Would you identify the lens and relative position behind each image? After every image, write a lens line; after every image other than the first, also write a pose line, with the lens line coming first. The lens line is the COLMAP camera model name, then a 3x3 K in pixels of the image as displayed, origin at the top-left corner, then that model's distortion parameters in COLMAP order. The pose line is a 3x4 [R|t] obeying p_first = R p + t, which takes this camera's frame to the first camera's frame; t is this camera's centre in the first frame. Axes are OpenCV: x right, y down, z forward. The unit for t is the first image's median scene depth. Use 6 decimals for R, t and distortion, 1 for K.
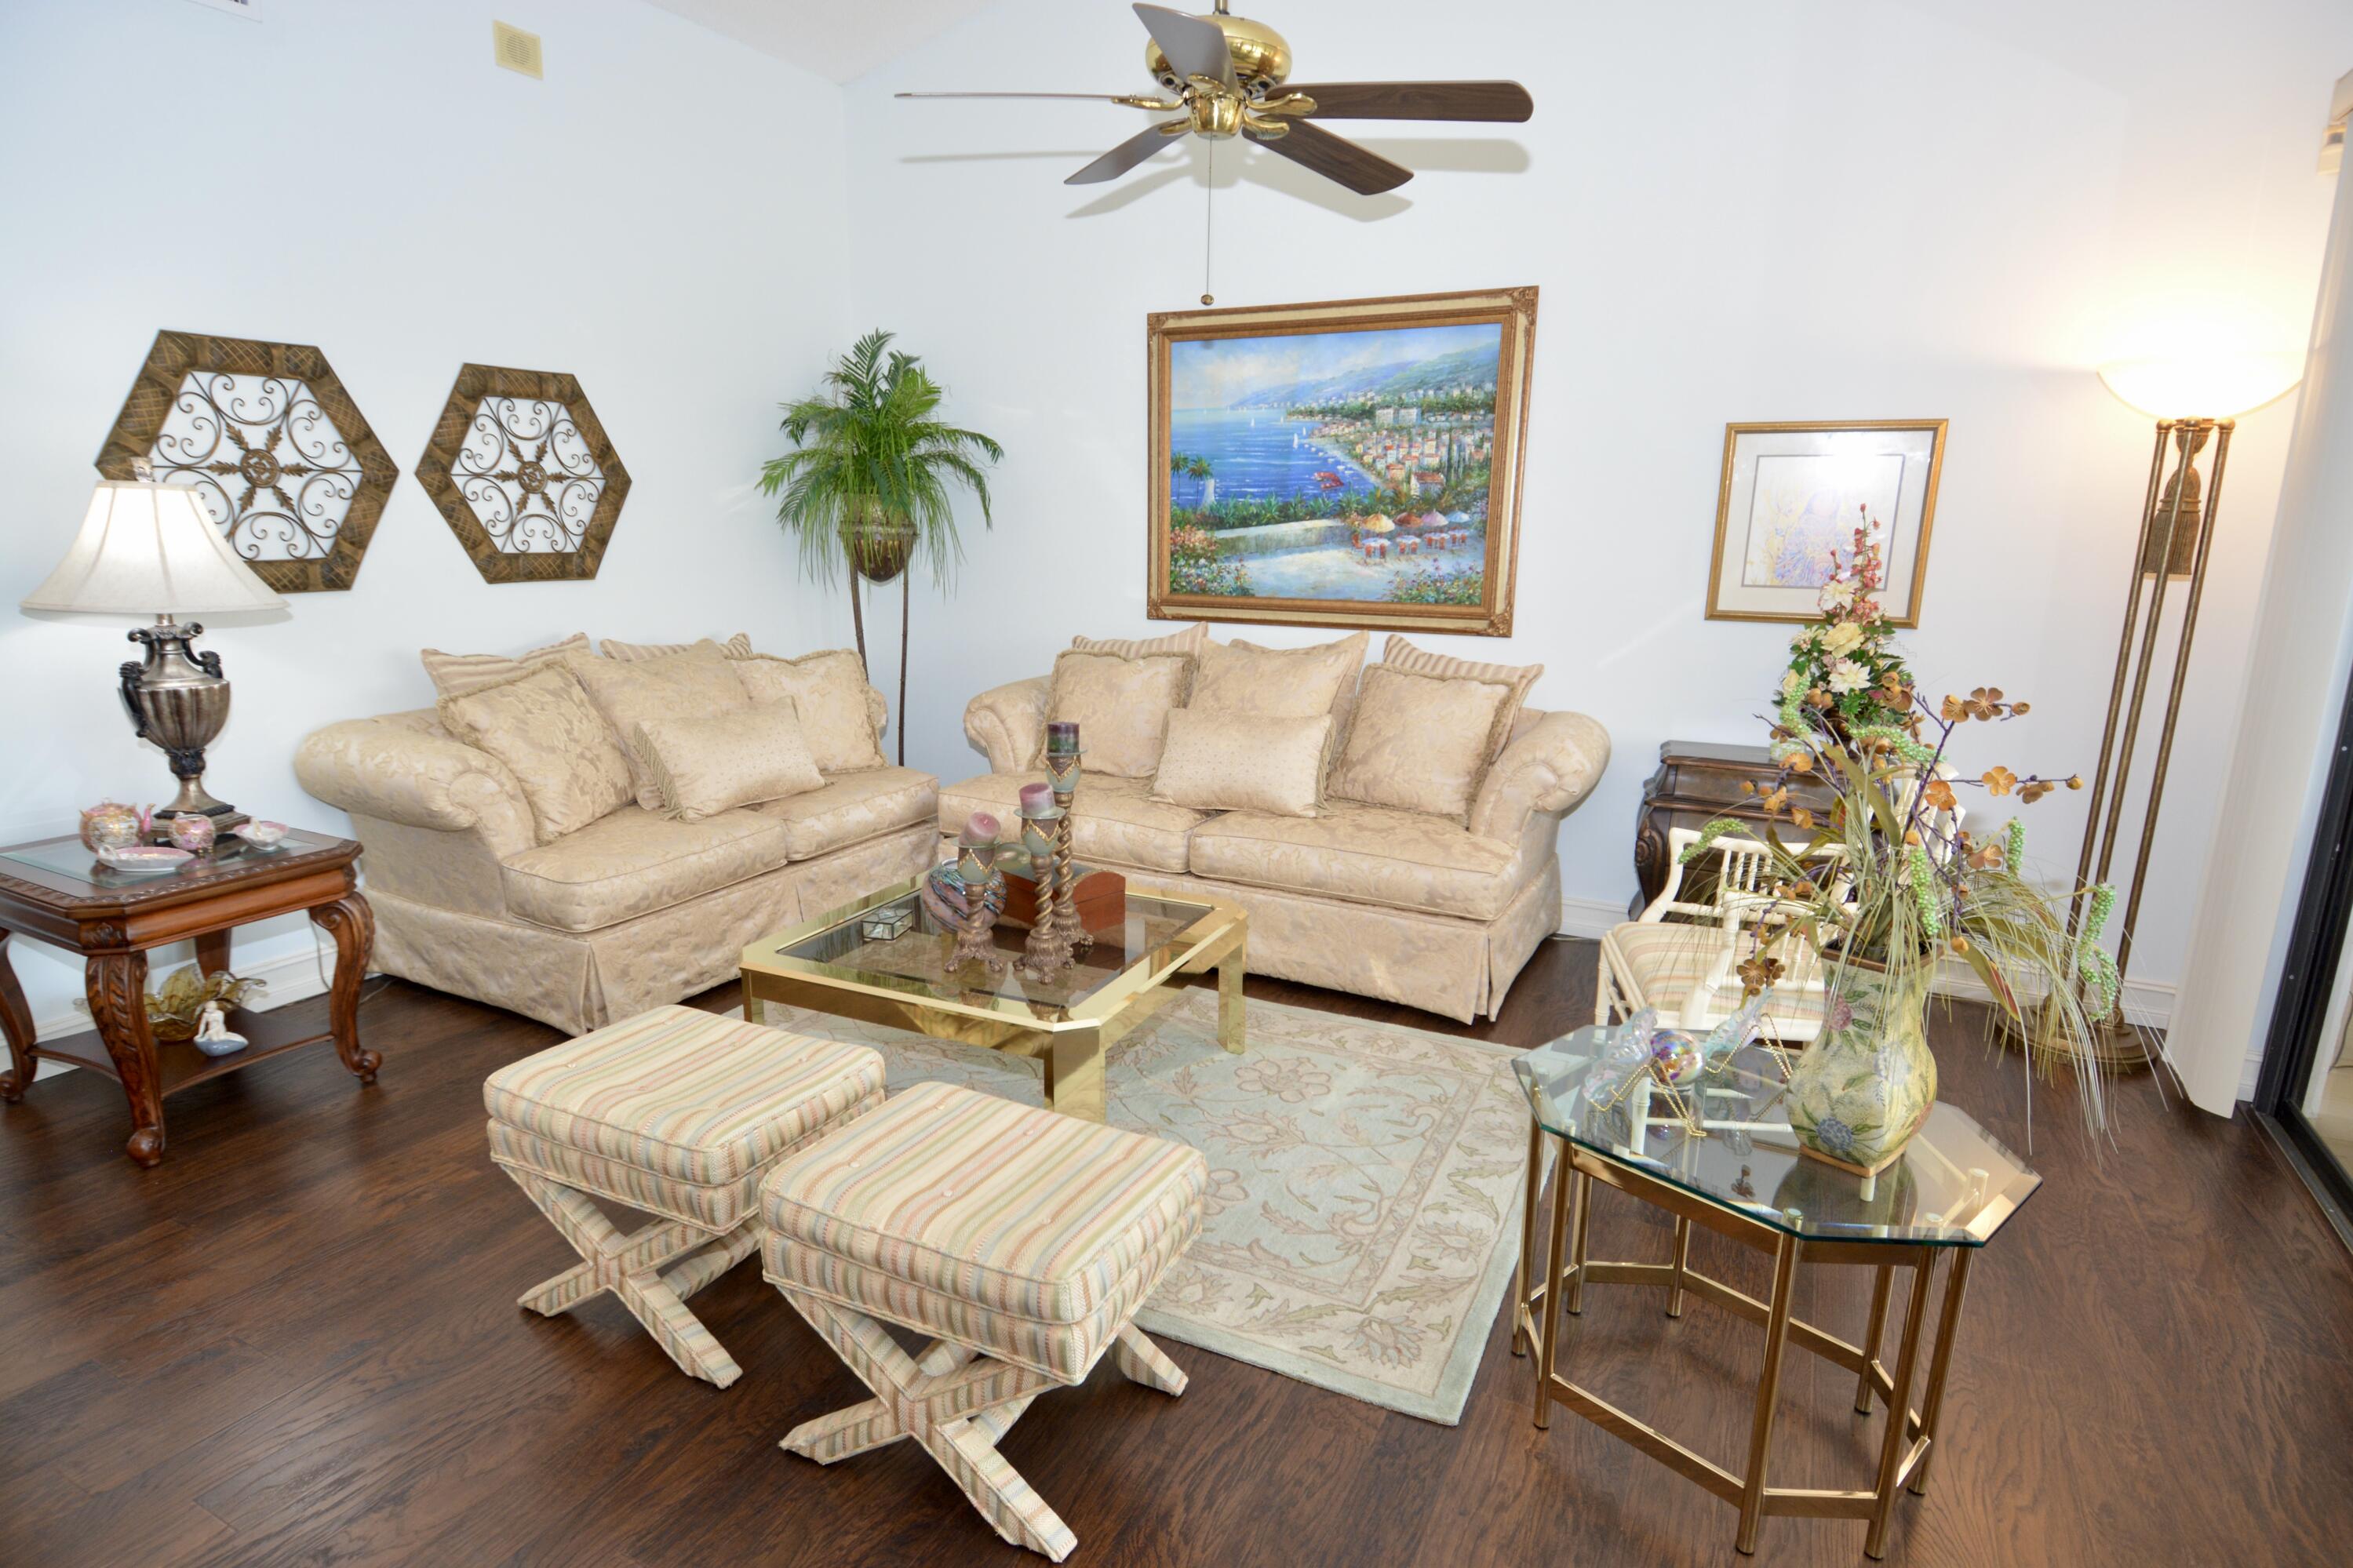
lens RADIAL K [[1247.8, 0, 1178.6], [0, 1247.8, 821.0], [0, 0, 1]] dist [0.059925, -0.062620]
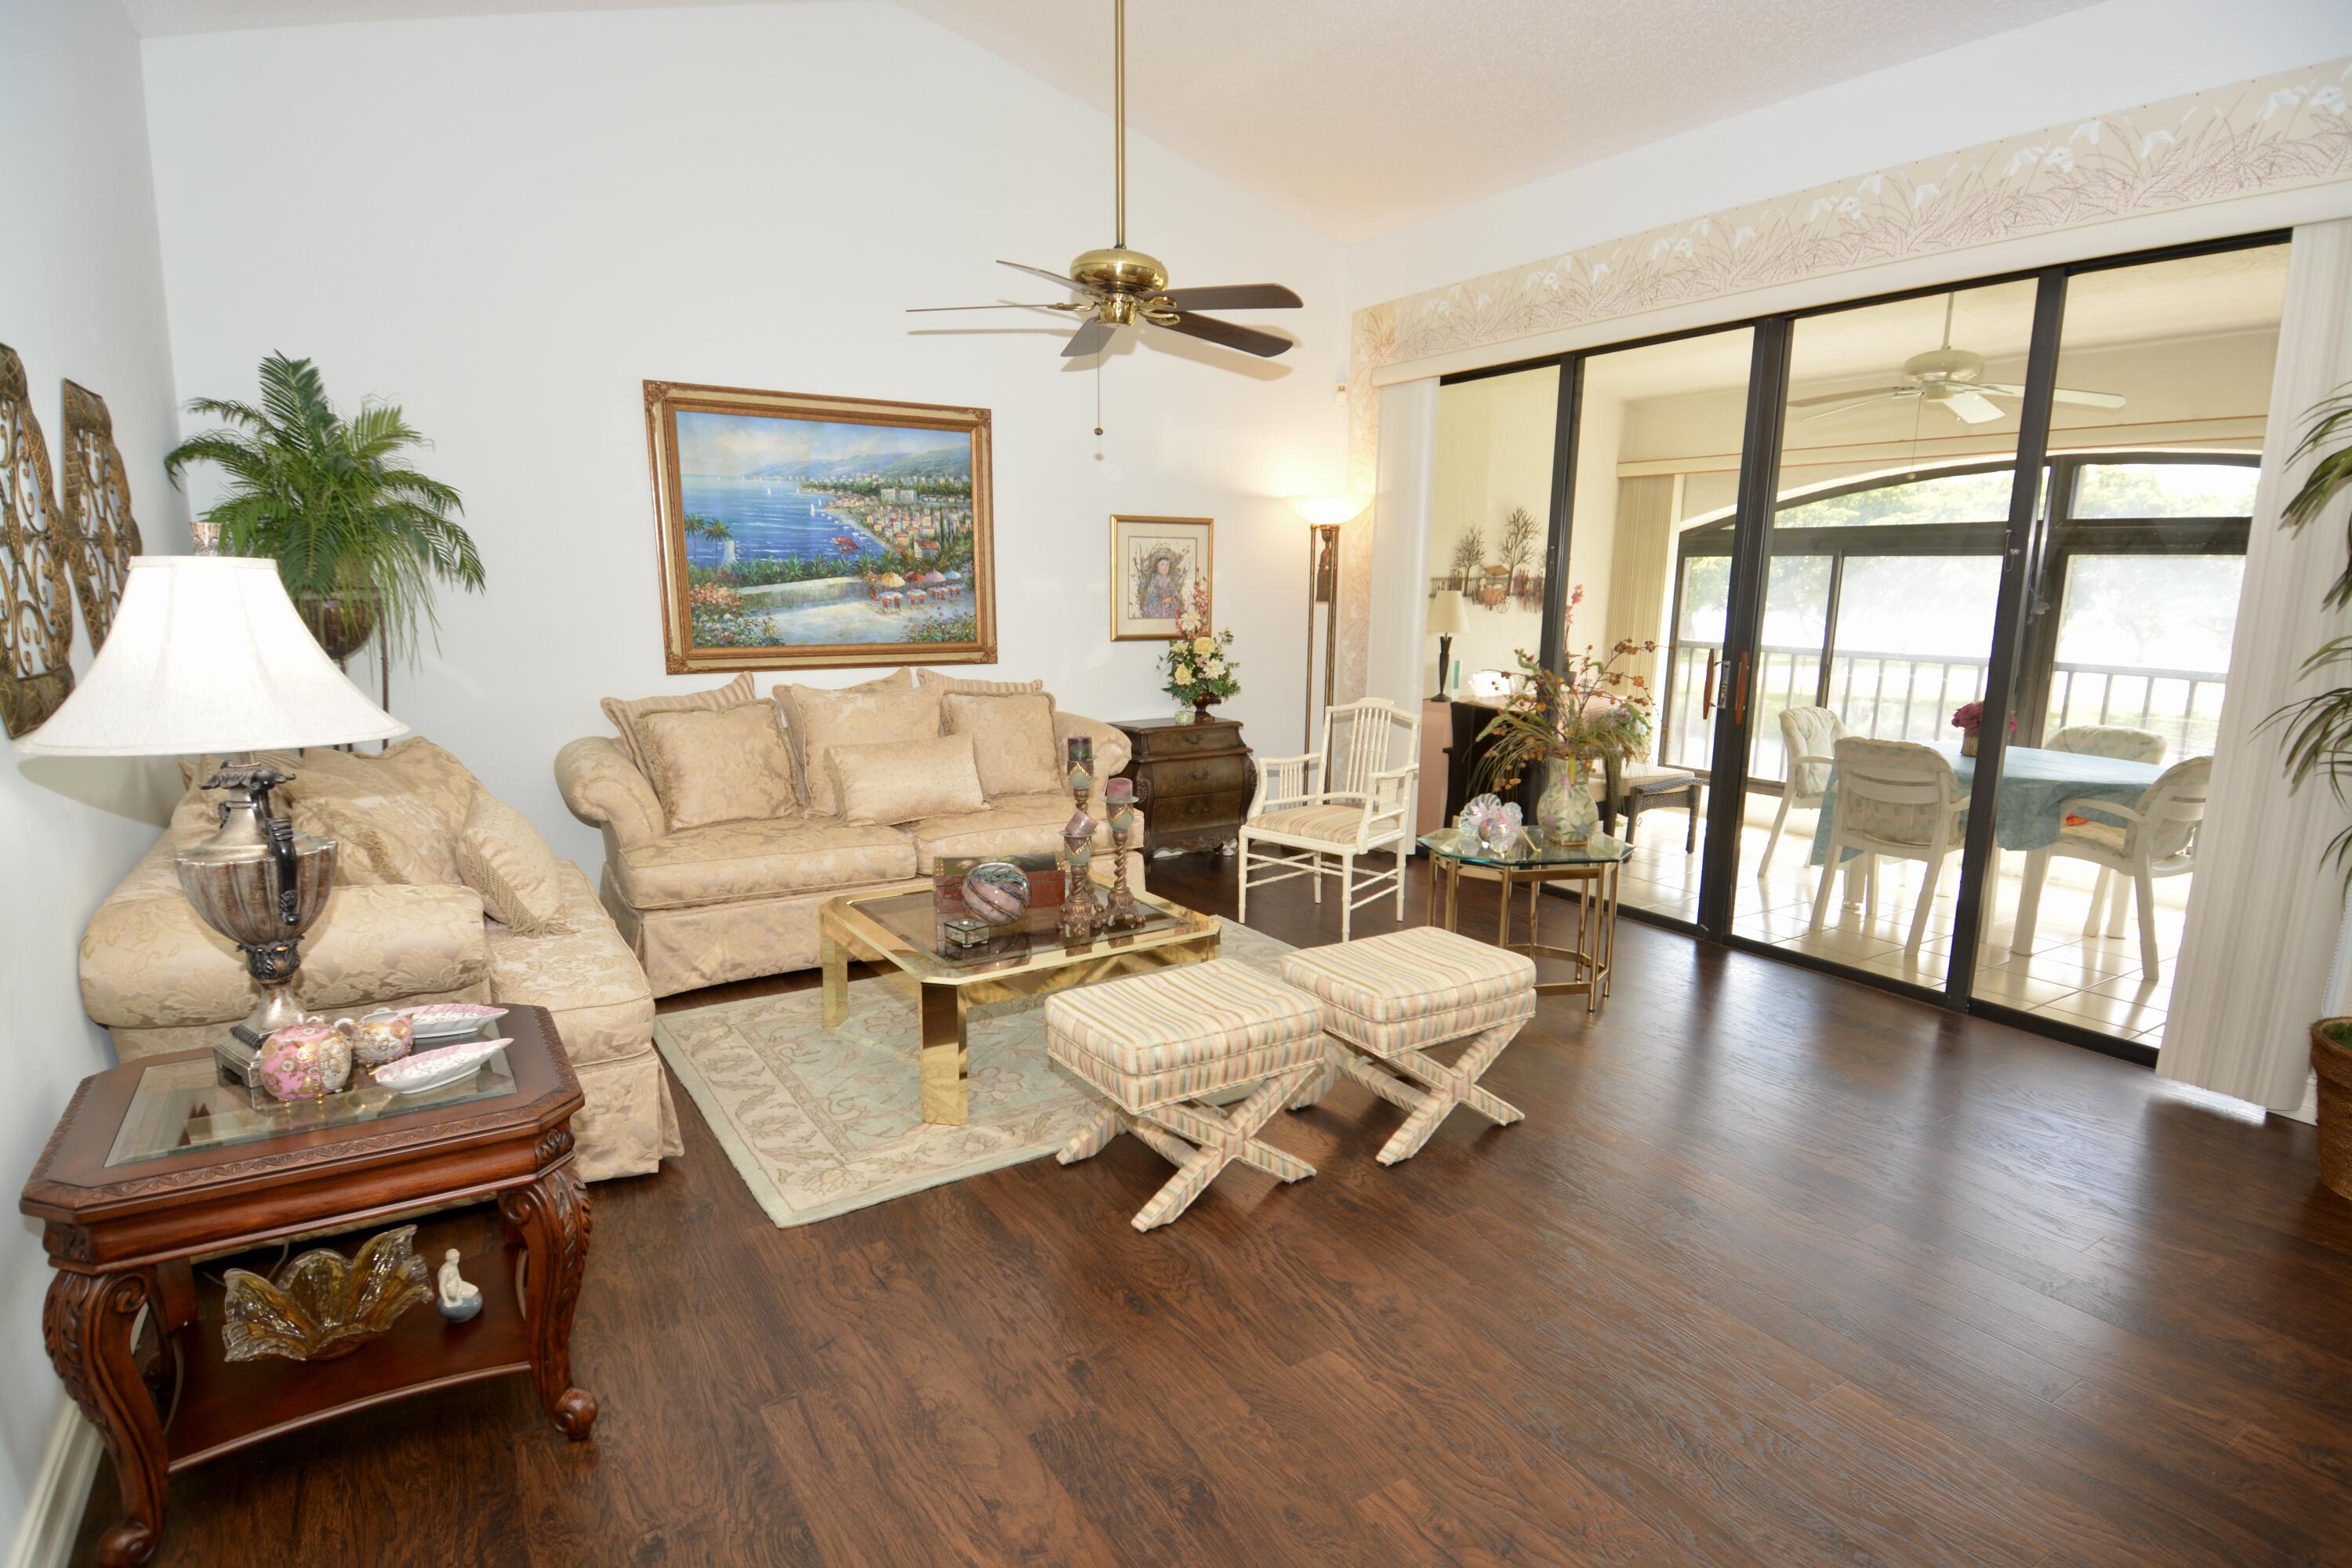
lens RADIAL K [[1211.0, 0, 1195.1], [0, 1211.0, 827.0], [0, 0, 1]] dist [0.045019, -0.054913]
pose [[0.507440, -0.187495, 0.841041, -0.740102], [0.202681, 0.974627, 0.094988, -0.054122], [-0.837511, 0.122263, 0.532566, 0.143982]]
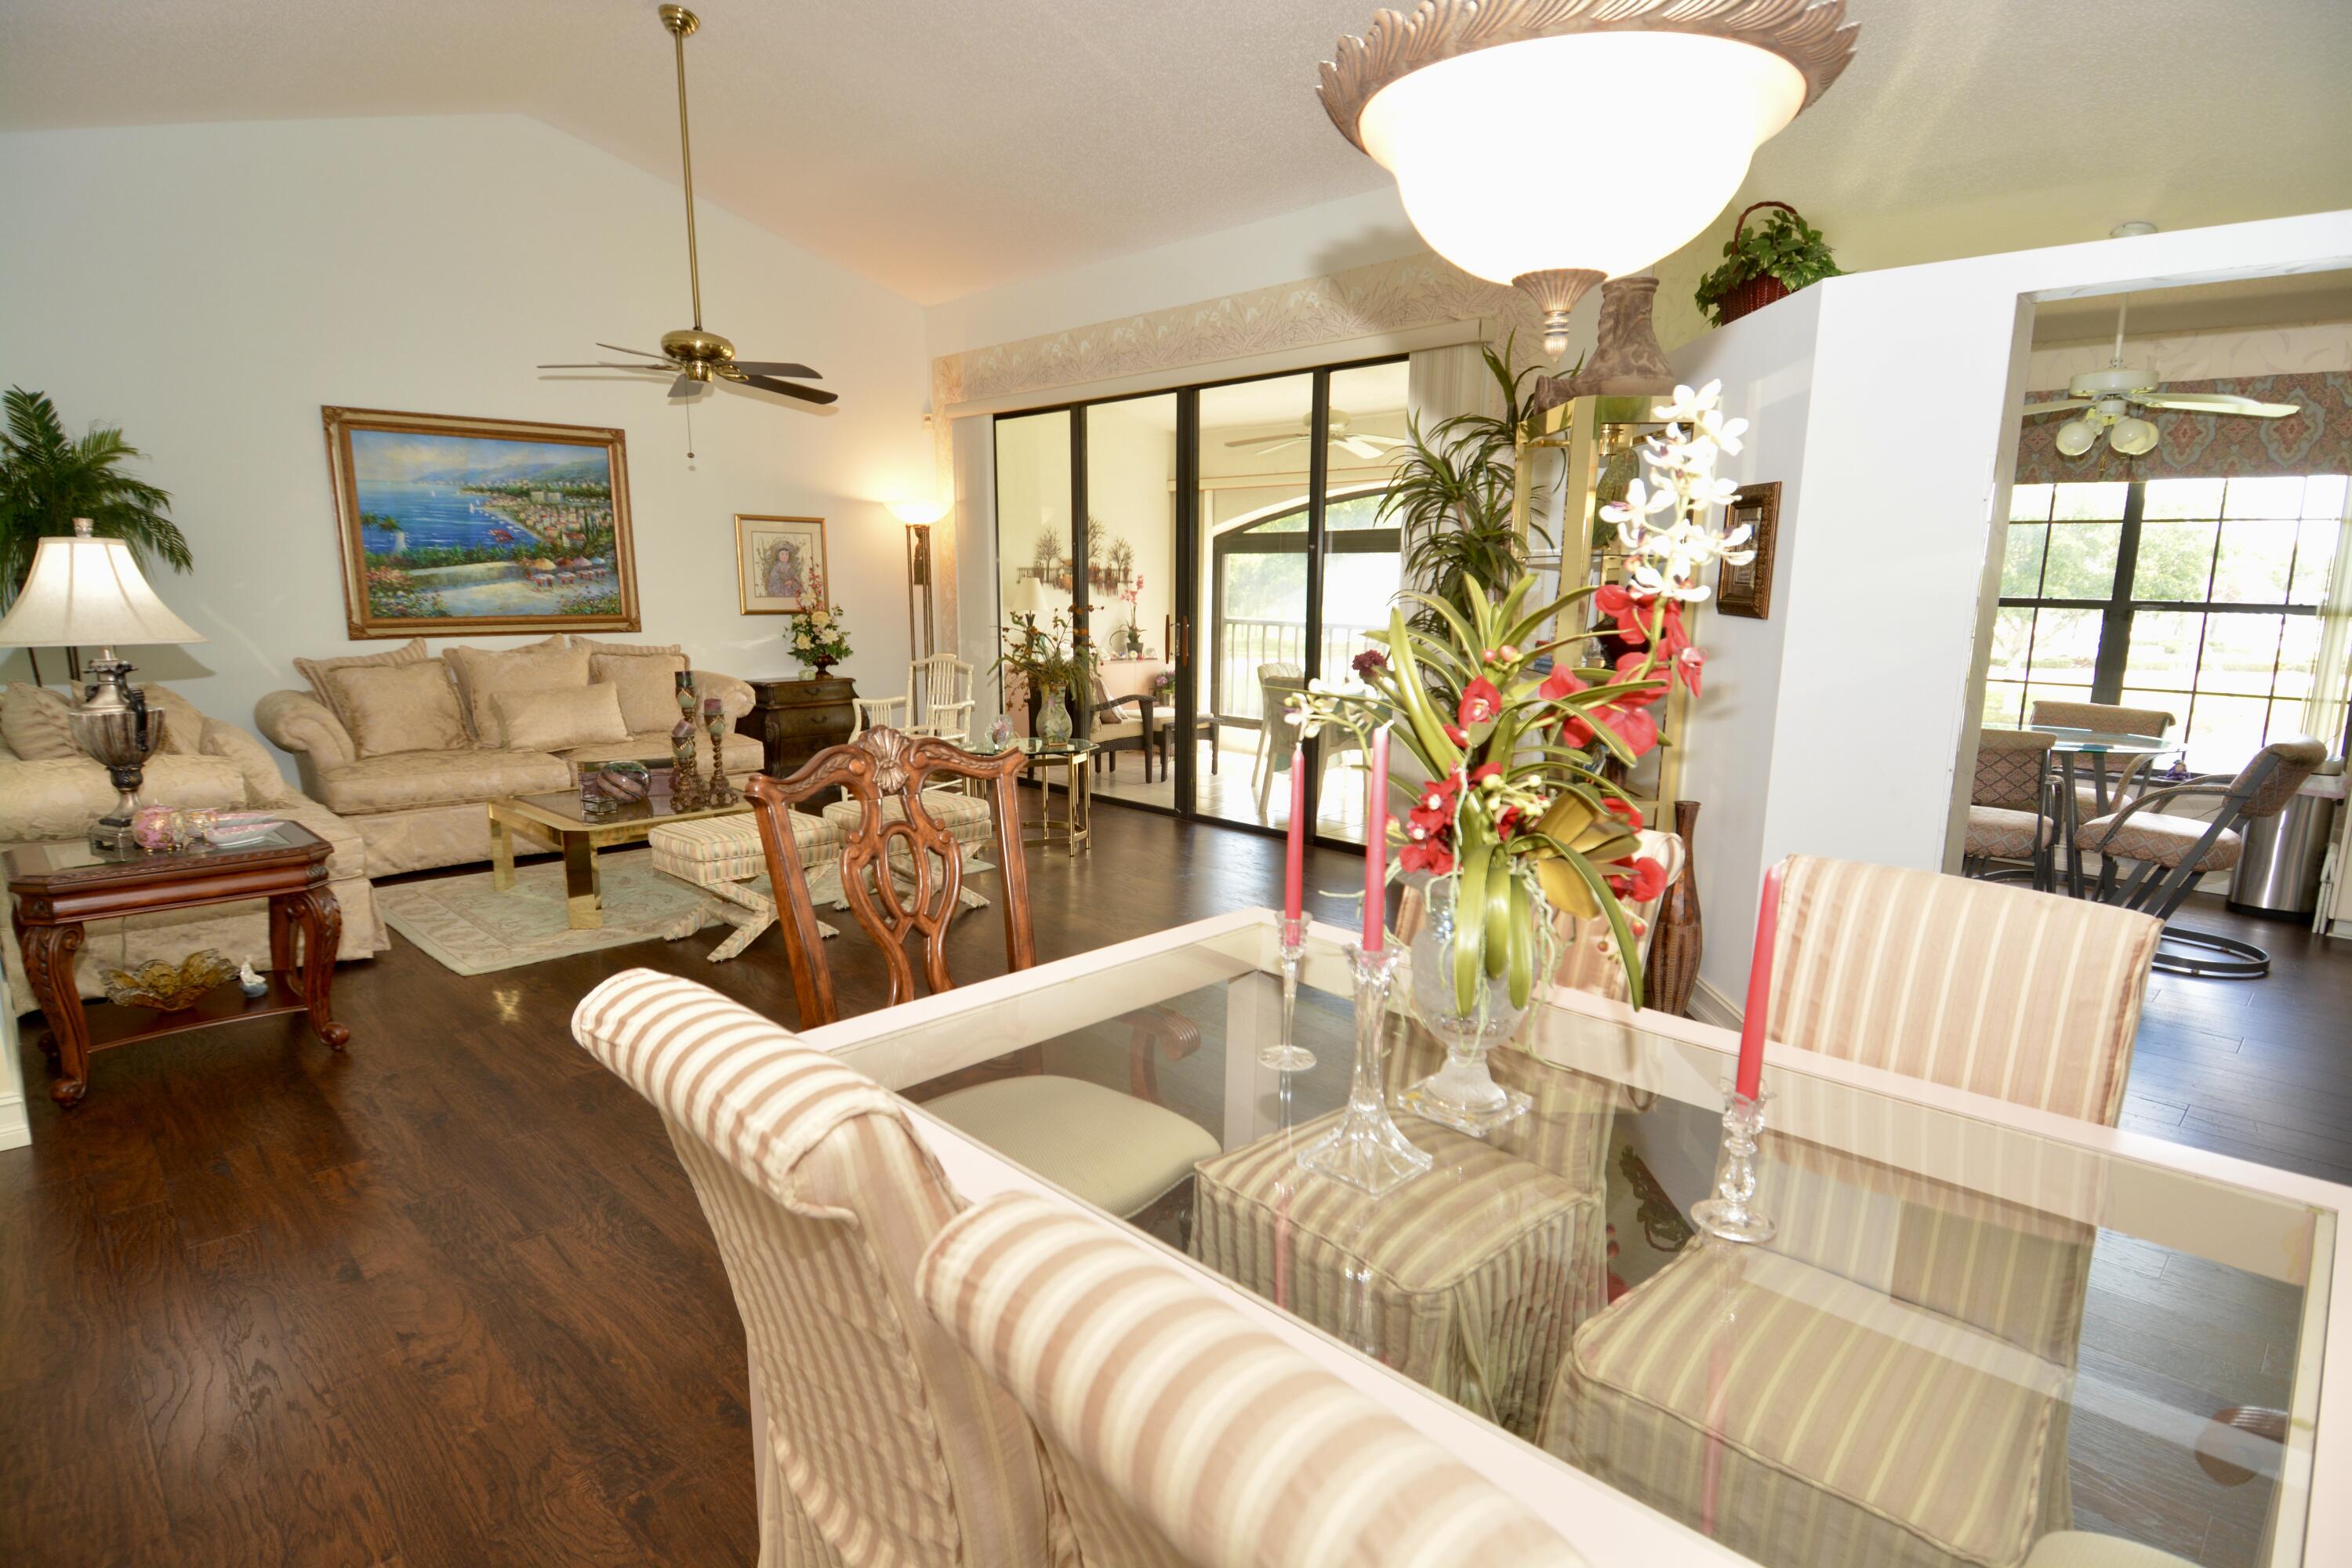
lens RADIAL K [[1211.0, 0, 1195.1], [0, 1211.0, 827.0], [0, 0, 1]] dist [0.045019, -0.054913]
pose [[0.309806, -0.204635, 0.928518, -1.051895], [0.220540, 0.965397, 0.139179, 0.041200], [-0.924869, 0.161657, 0.344216, -0.202928]]
